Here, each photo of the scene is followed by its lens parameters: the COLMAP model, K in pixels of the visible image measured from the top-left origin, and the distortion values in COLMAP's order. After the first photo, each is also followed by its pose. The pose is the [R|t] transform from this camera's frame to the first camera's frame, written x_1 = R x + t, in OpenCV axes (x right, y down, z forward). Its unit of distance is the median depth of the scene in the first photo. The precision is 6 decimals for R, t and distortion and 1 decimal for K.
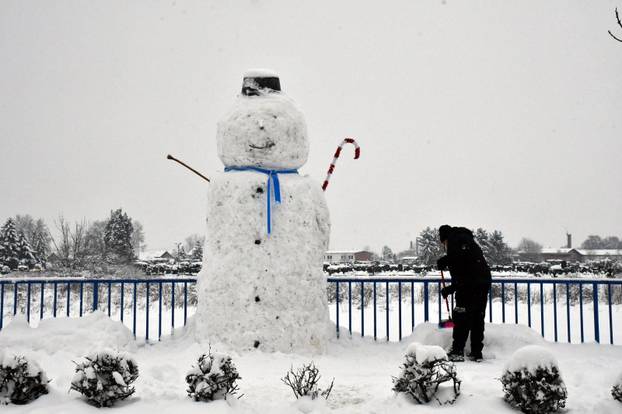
lens RADIAL K [[1020.0, 0, 311.0], [0, 1020.0, 207.0], [0, 0, 1]] dist [0.282803, 0.121011]
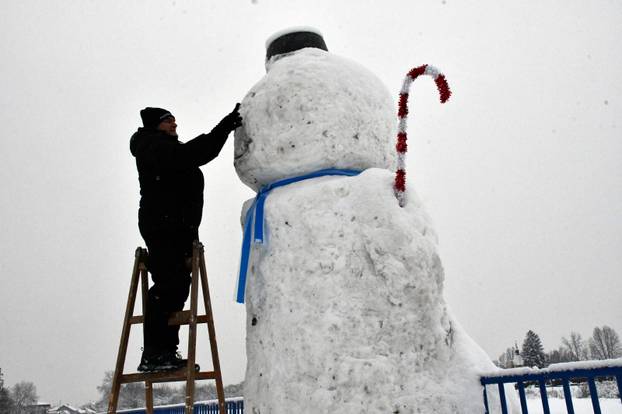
lens RADIAL K [[661.3, 0, 311.0], [0, 661.3, 207.0], [0, 0, 1]] dist [-0.031972, 0.271496]
pose [[0.389195, -0.288179, -0.874917, 0.277107], [0.121804, 0.957564, -0.261218, 0.070143], [0.913067, -0.004904, 0.407781, 0.875763]]
